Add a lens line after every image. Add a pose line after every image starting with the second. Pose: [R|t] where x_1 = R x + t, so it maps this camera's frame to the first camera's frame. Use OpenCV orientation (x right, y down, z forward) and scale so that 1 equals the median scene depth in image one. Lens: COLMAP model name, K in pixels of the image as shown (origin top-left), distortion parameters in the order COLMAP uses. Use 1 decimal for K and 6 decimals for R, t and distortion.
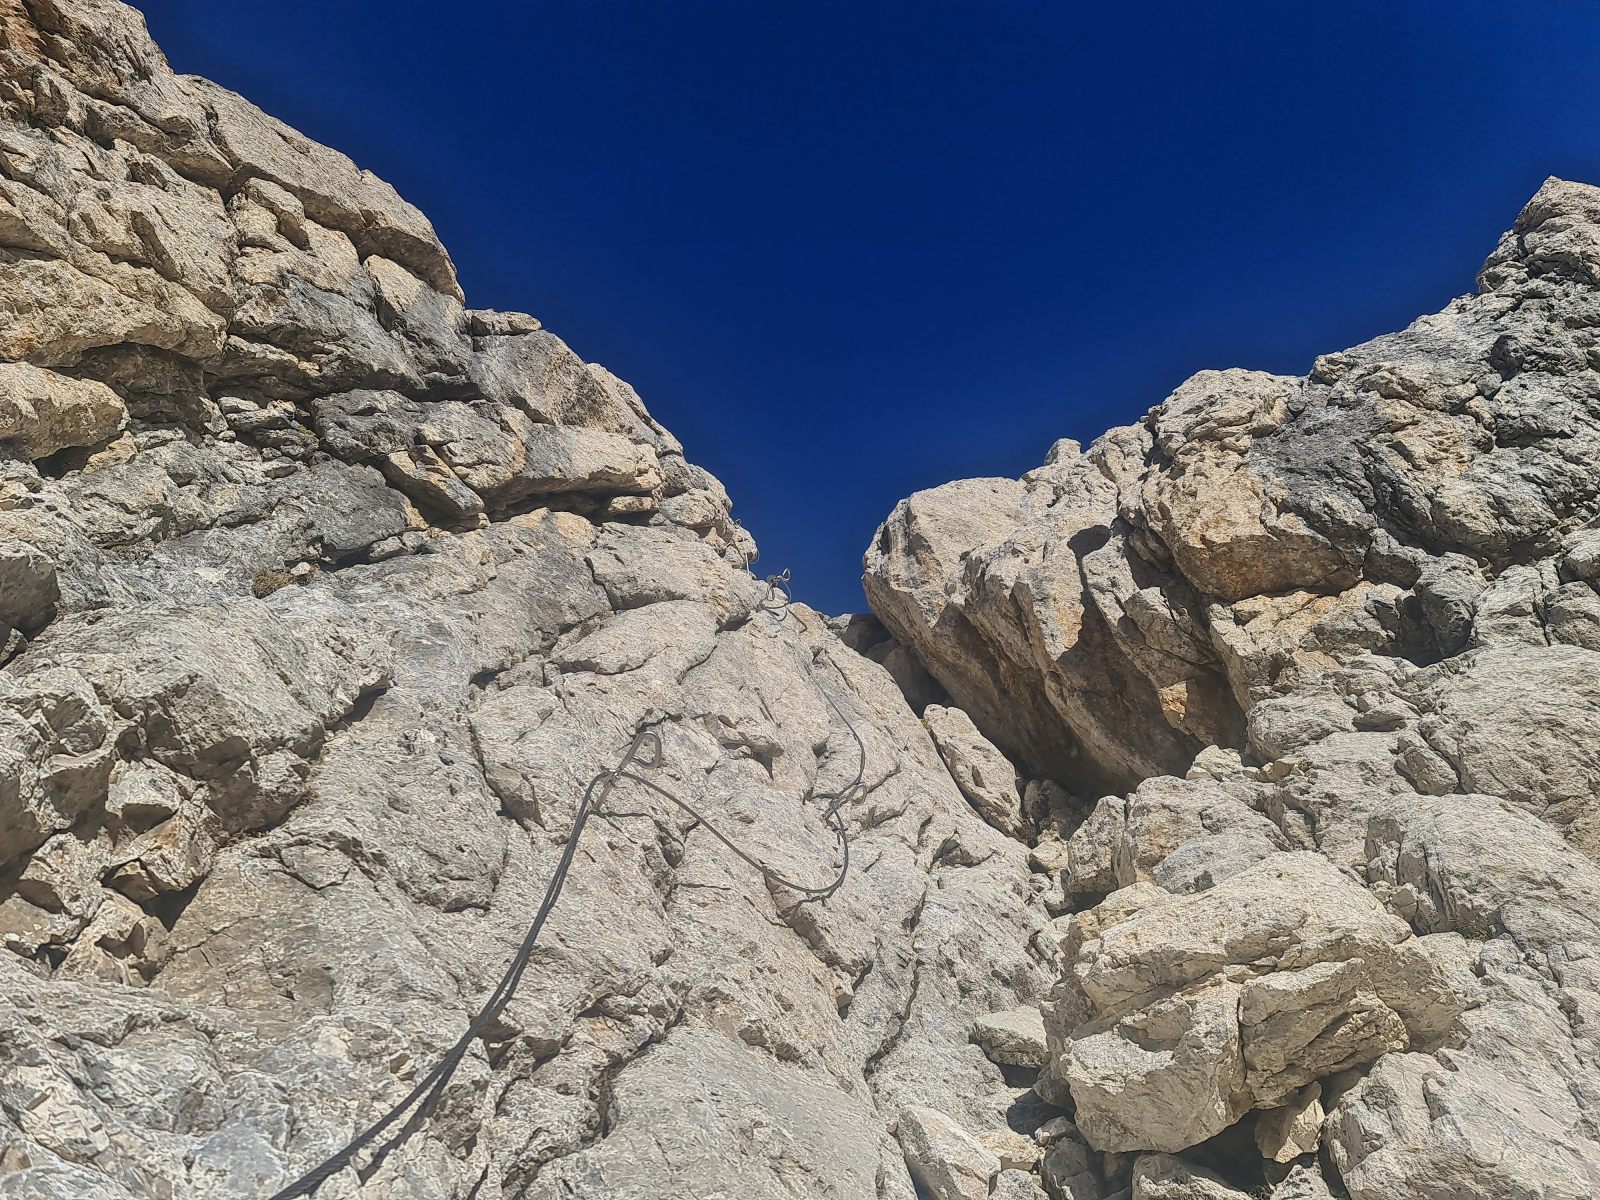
lens RADIAL K [[1148.3, 0, 809.4], [0, 1148.3, 608.0], [0, 0, 1]] dist [0.130923, -0.117060]
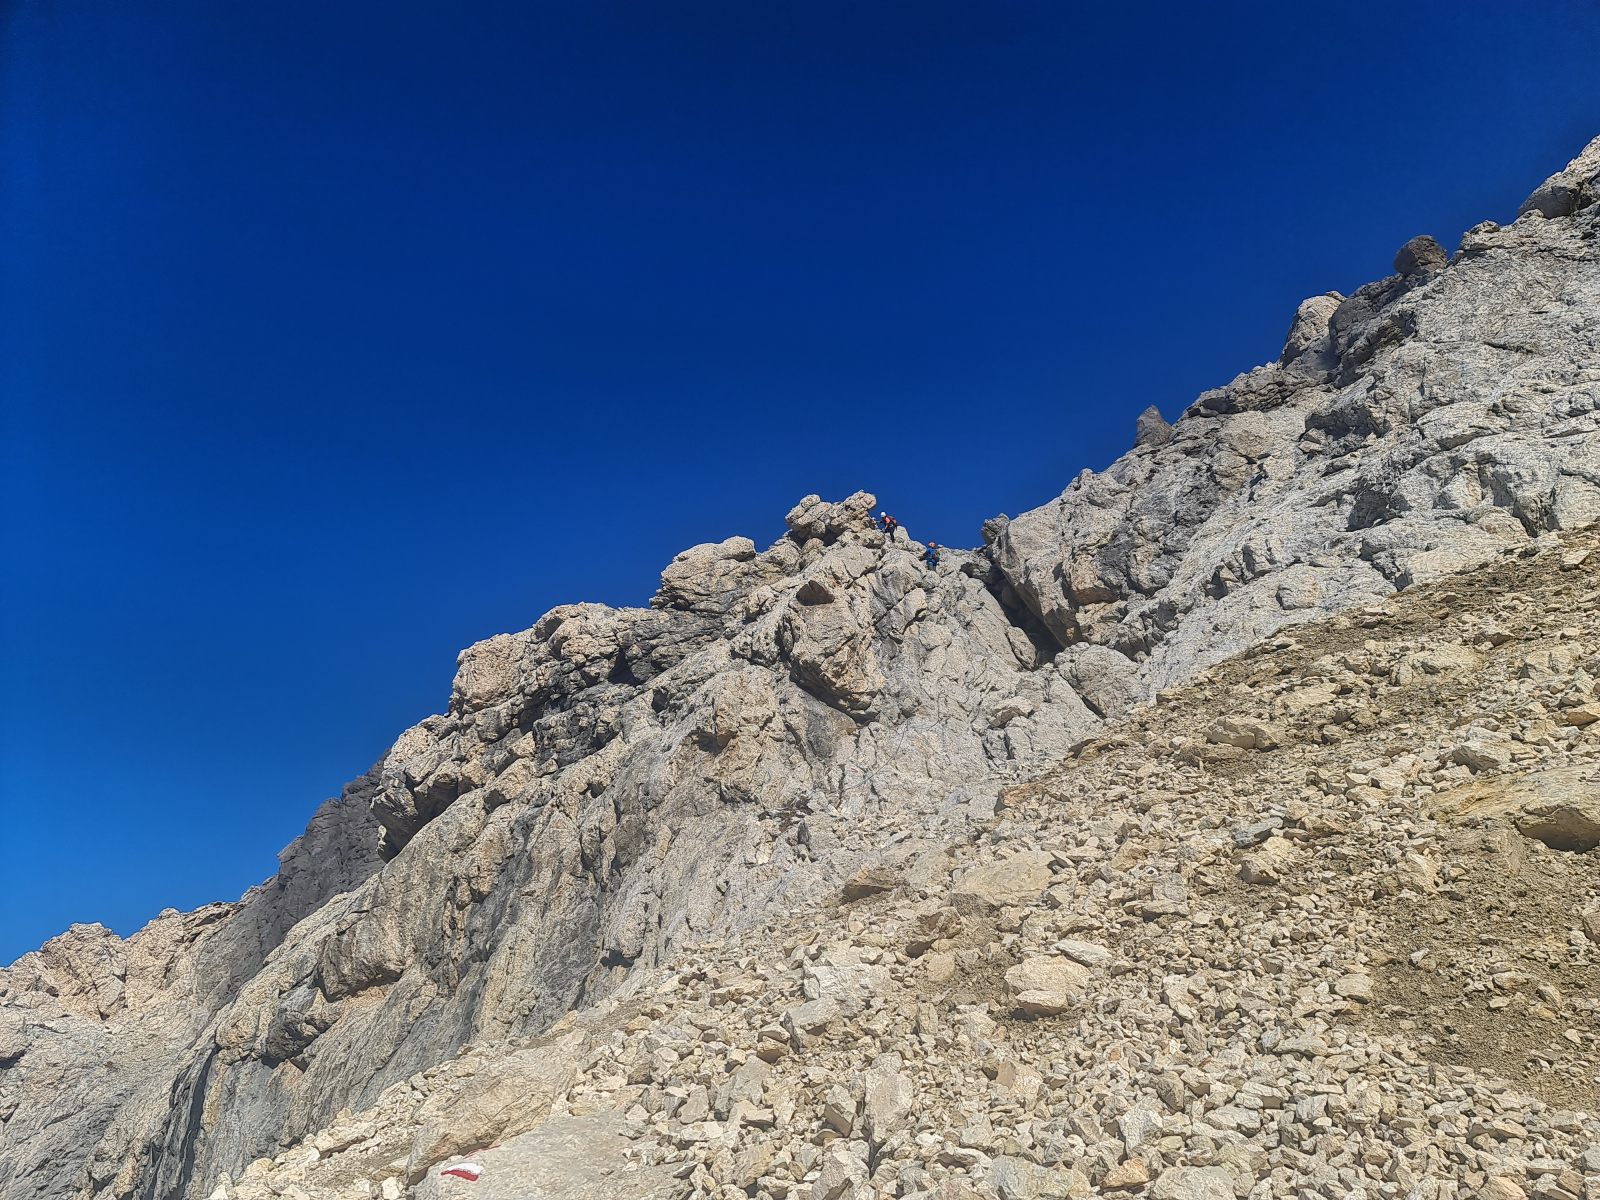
lens RADIAL K [[1148.3, 0, 809.4], [0, 1148.3, 608.0], [0, 0, 1]] dist [0.130923, -0.117060]
pose [[0.982670, -0.068177, -0.172373, 0.136616], [0.103688, 0.972985, 0.206273, -0.788633], [0.153653, -0.220571, 0.963192, -2.461283]]
